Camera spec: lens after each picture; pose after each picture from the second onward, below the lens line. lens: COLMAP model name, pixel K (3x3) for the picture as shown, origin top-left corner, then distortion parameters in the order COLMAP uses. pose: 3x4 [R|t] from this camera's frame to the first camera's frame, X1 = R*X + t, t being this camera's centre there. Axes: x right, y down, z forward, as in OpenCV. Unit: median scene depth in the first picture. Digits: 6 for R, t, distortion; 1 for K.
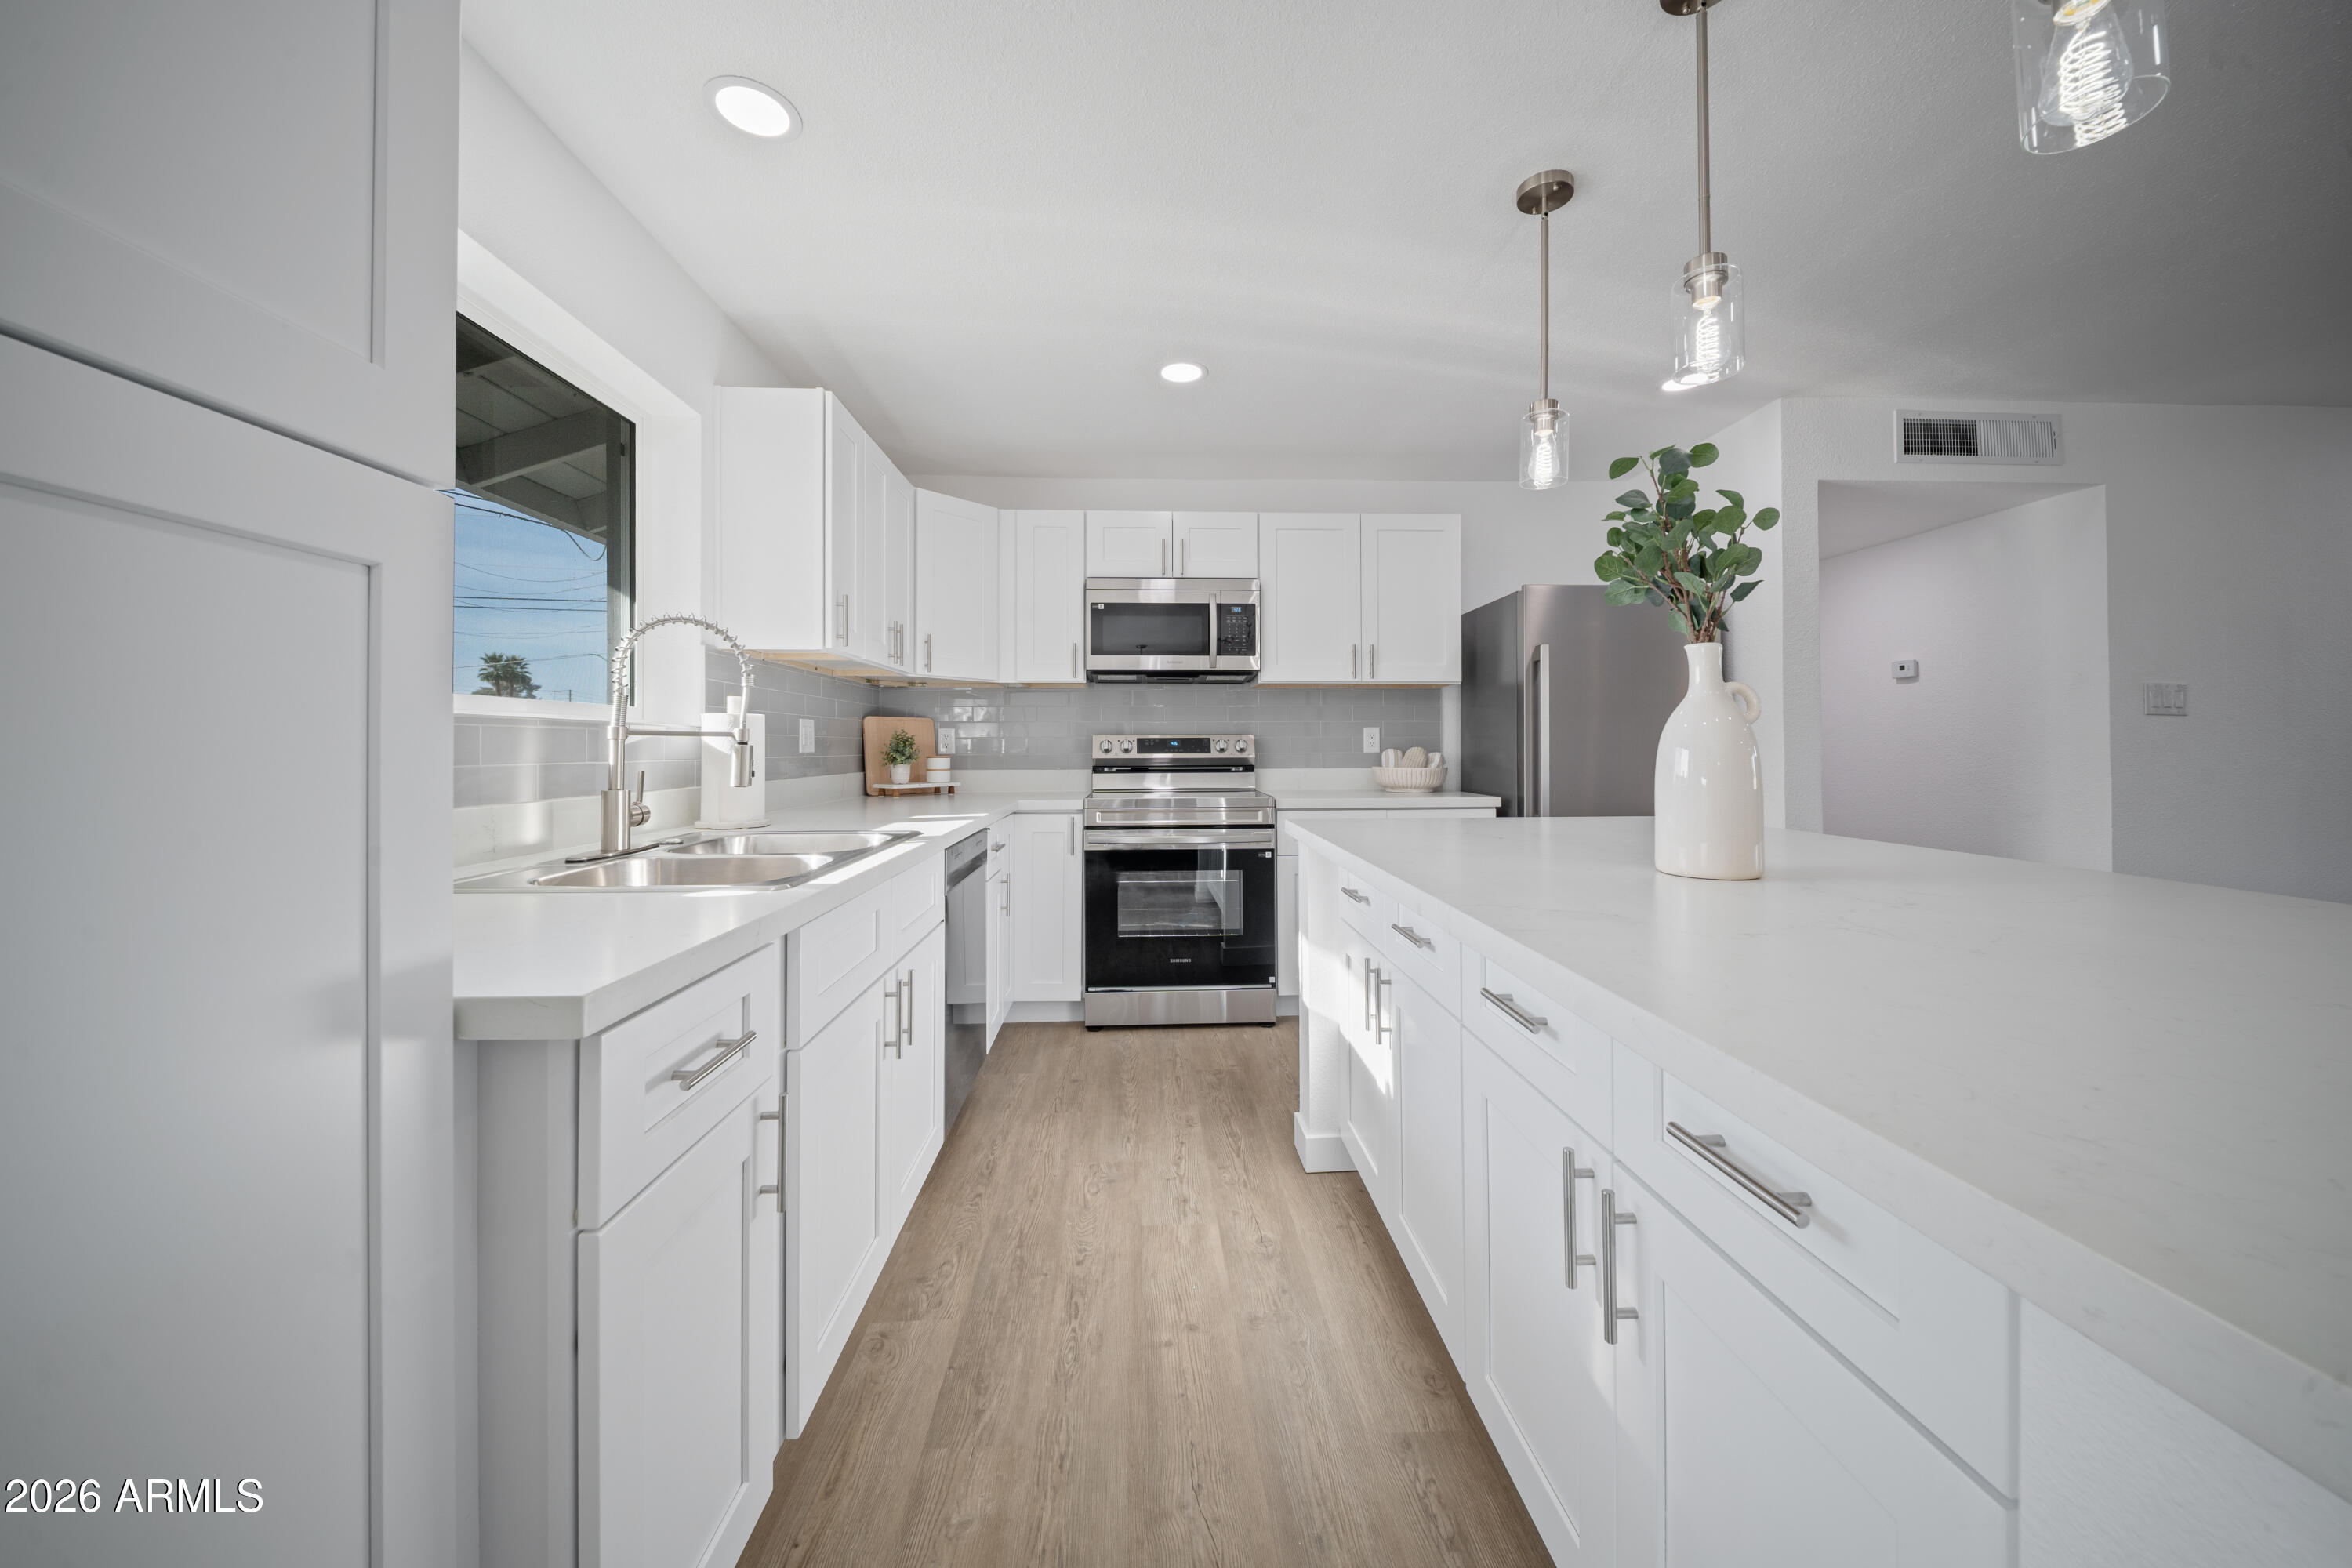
lens RADIAL K [[831.1, 0, 1169.1], [0, 831.1, 732.7], [0, 0, 1]] dist [0.012112, -0.007309]
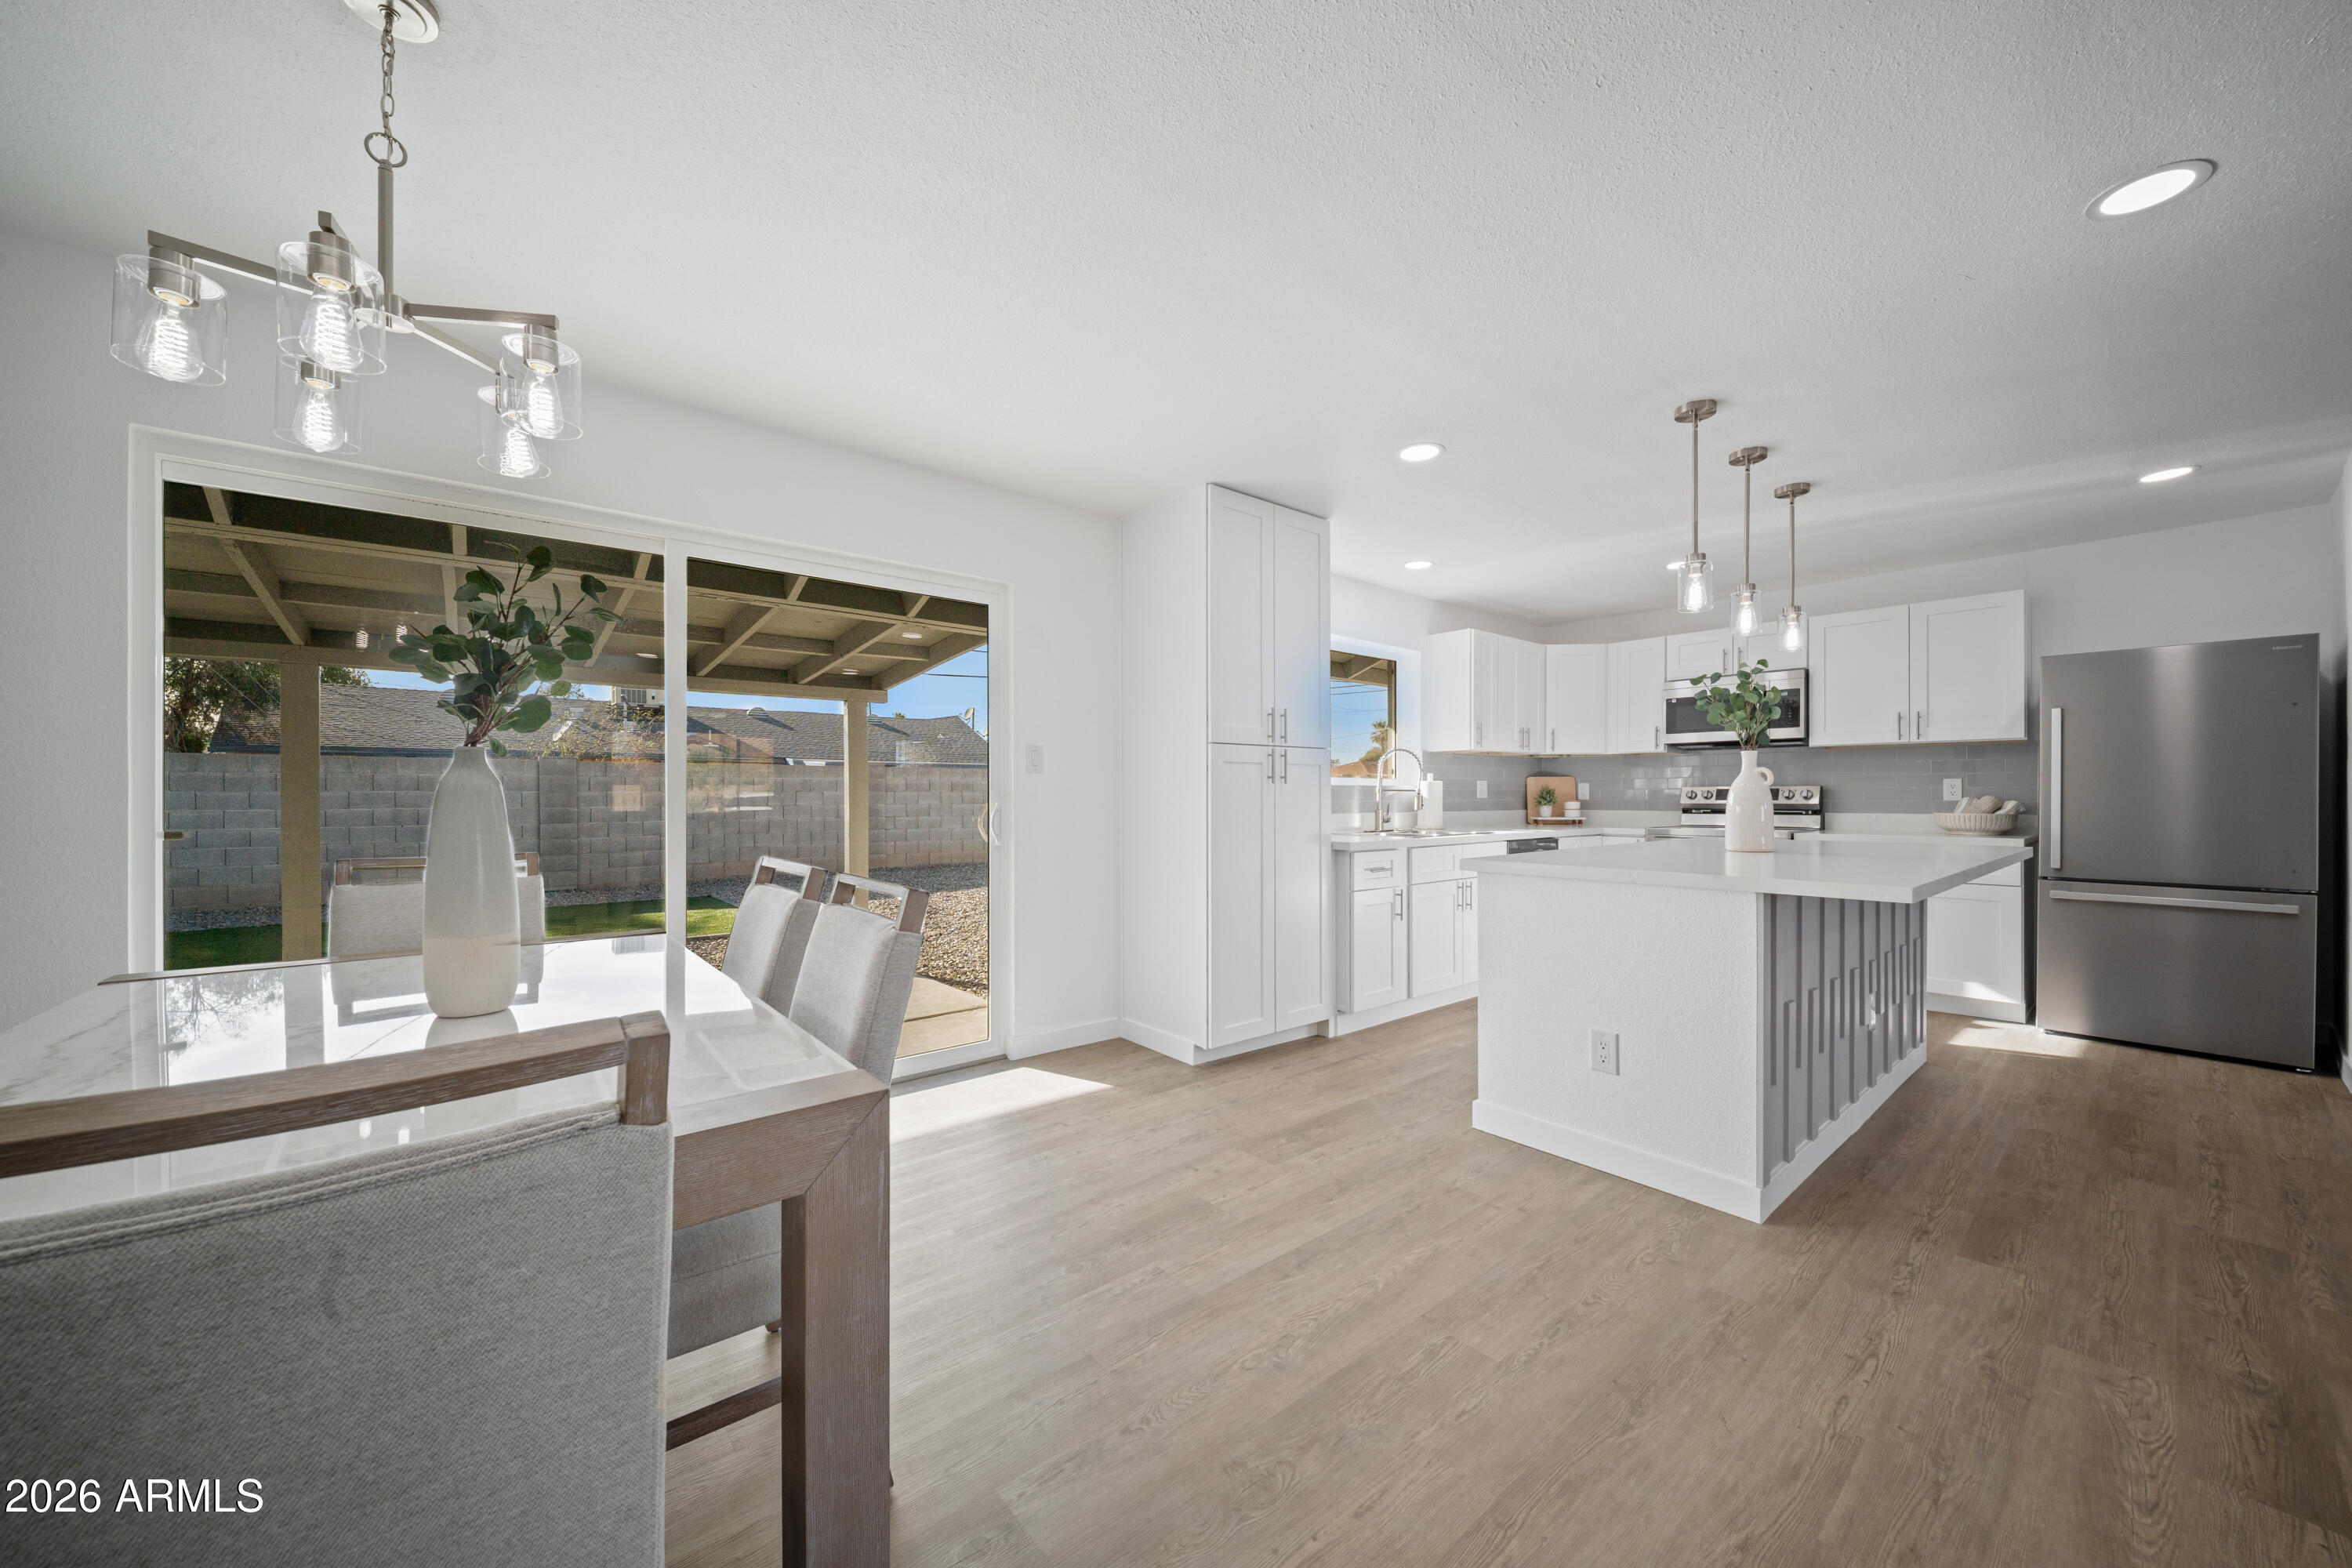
lens RADIAL K [[849.5, 0, 1178.2], [0, 849.5, 794.3], [0, 0, 1]] dist [-0.001161, -0.002683]
pose [[0.609588, -0.000399, -0.792718, 0.869625], [0.013482, 0.999860, 0.009864, -0.017237], [0.792604, -0.016701, 0.609508, -0.939820]]
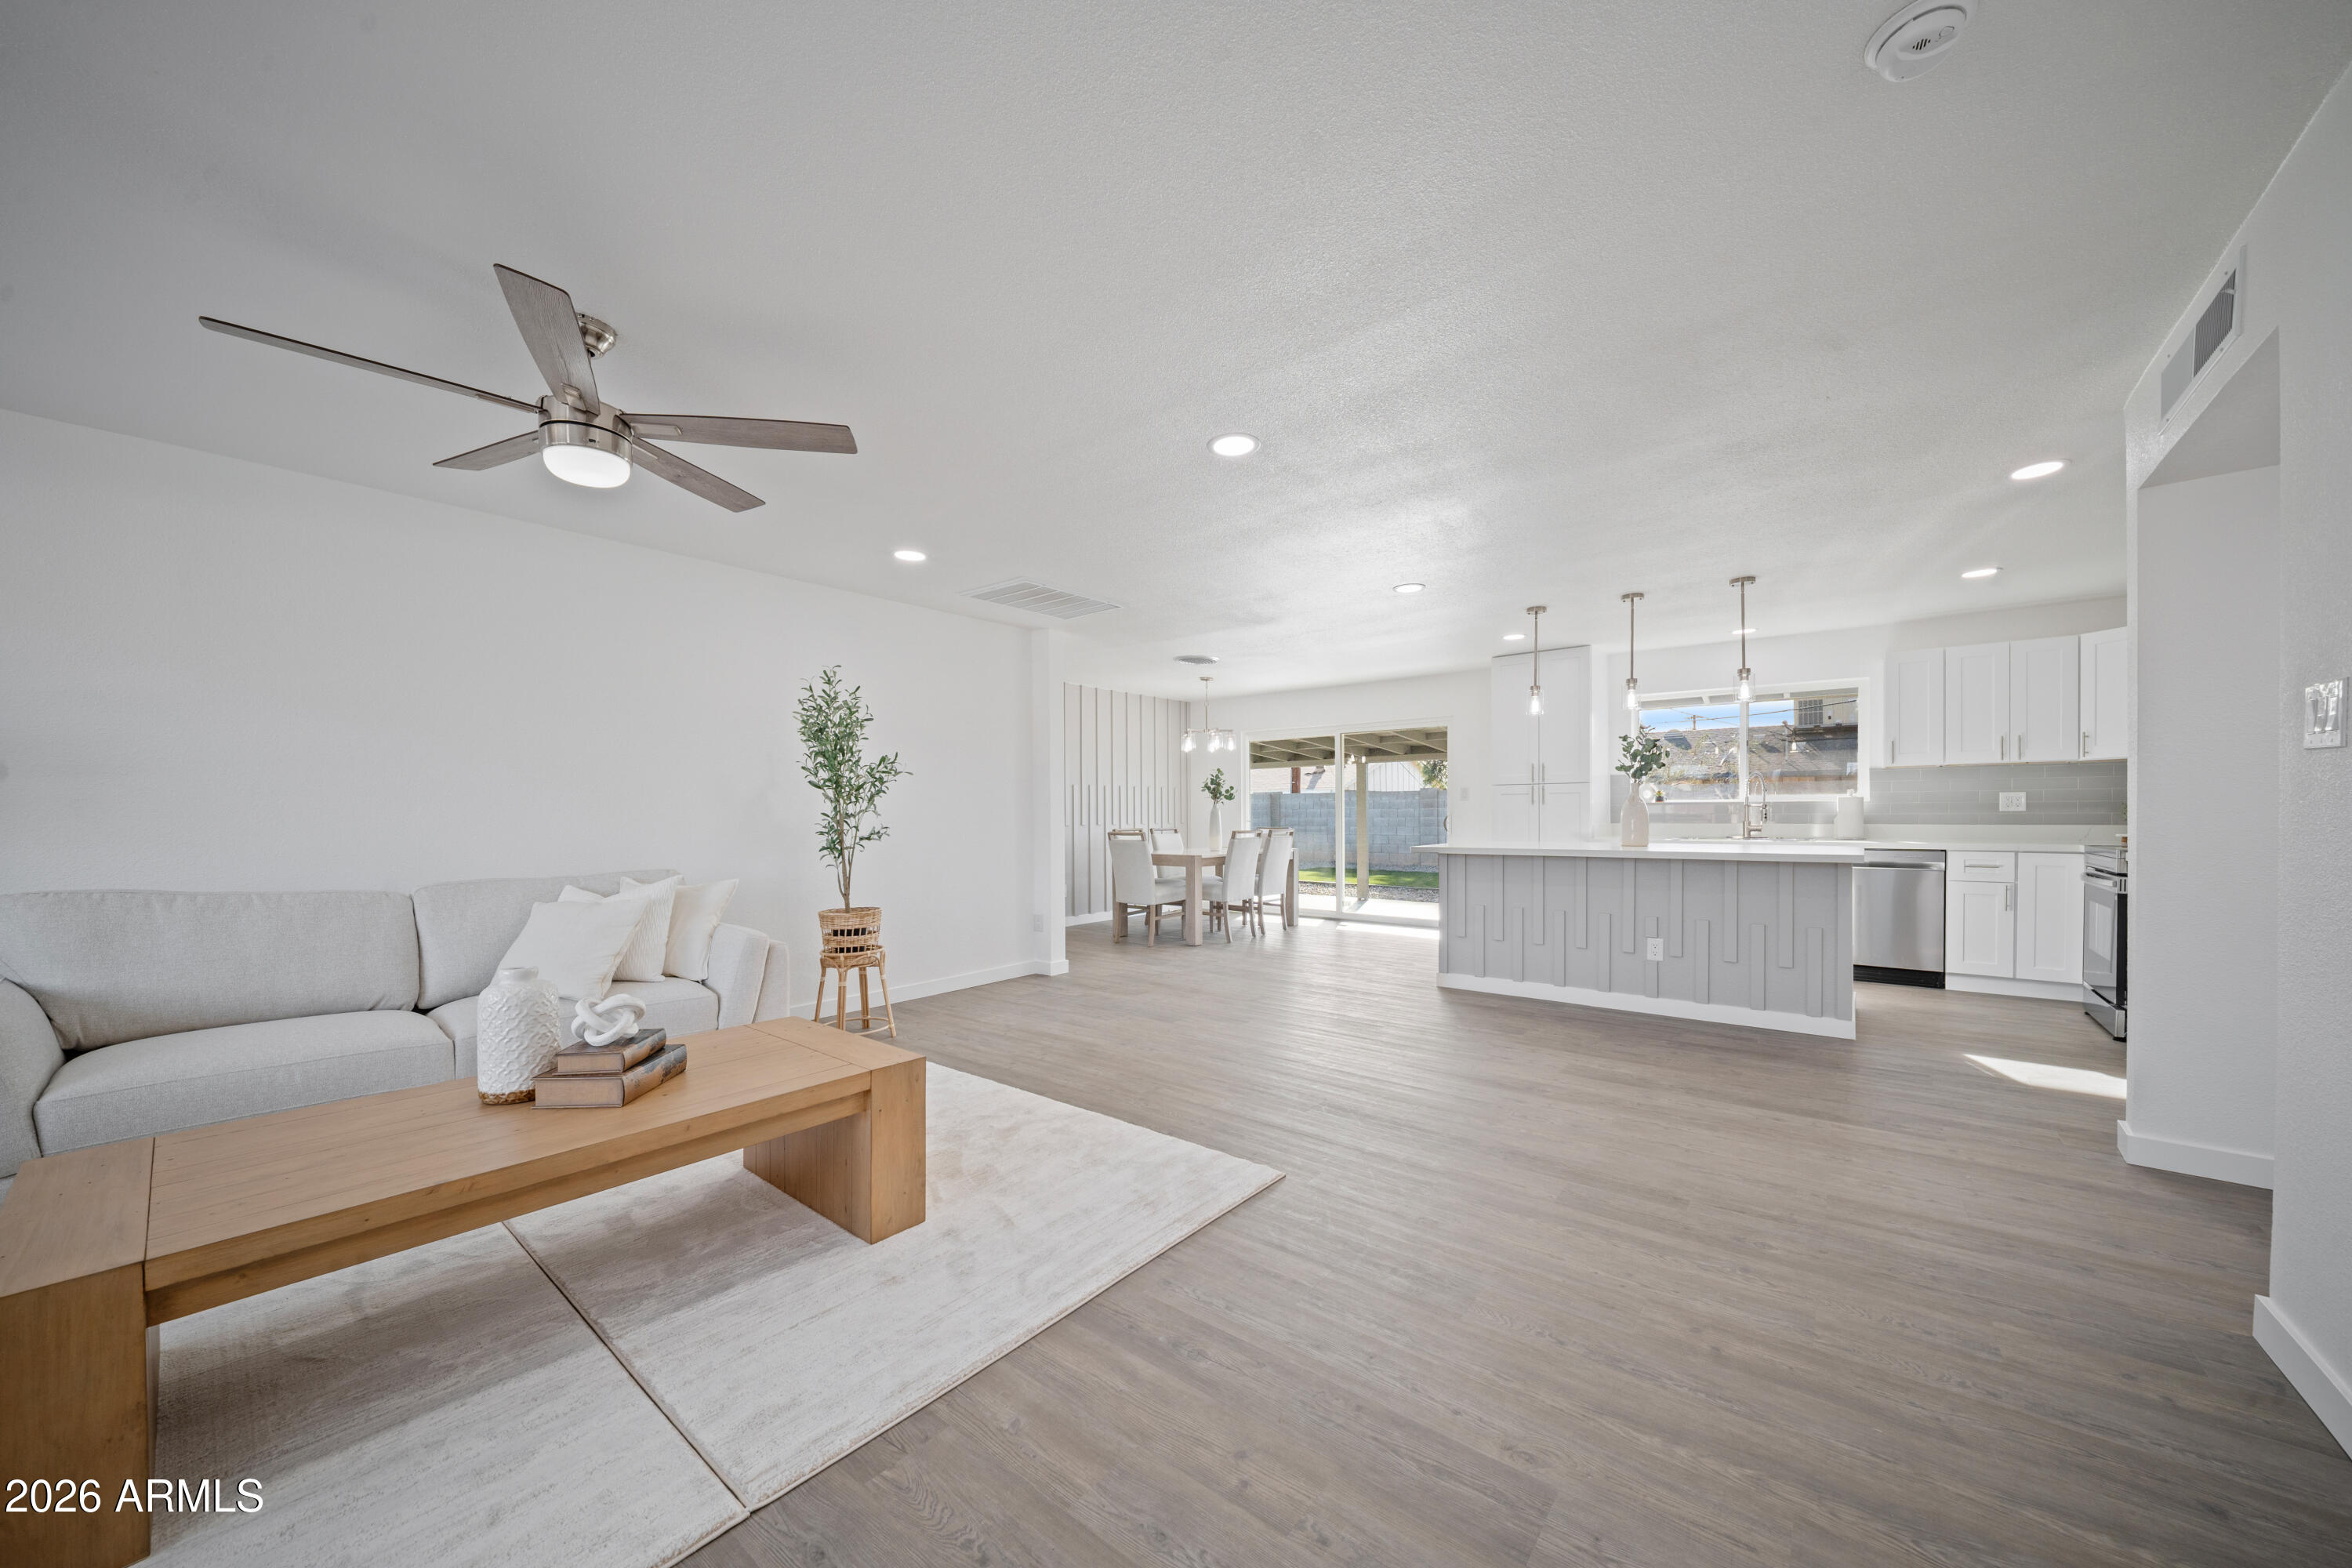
lens RADIAL K [[827.8, 0, 1180.1], [0, 827.8, 817.5], [0, 0, 1]] dist [0.004889, -0.007425]
pose [[-0.659959, 0.010270, -0.751231, 2.626285], [0.019544, 0.999803, -0.003501, 0.012034], [0.751047, -0.016993, -0.660030, 1.061309]]
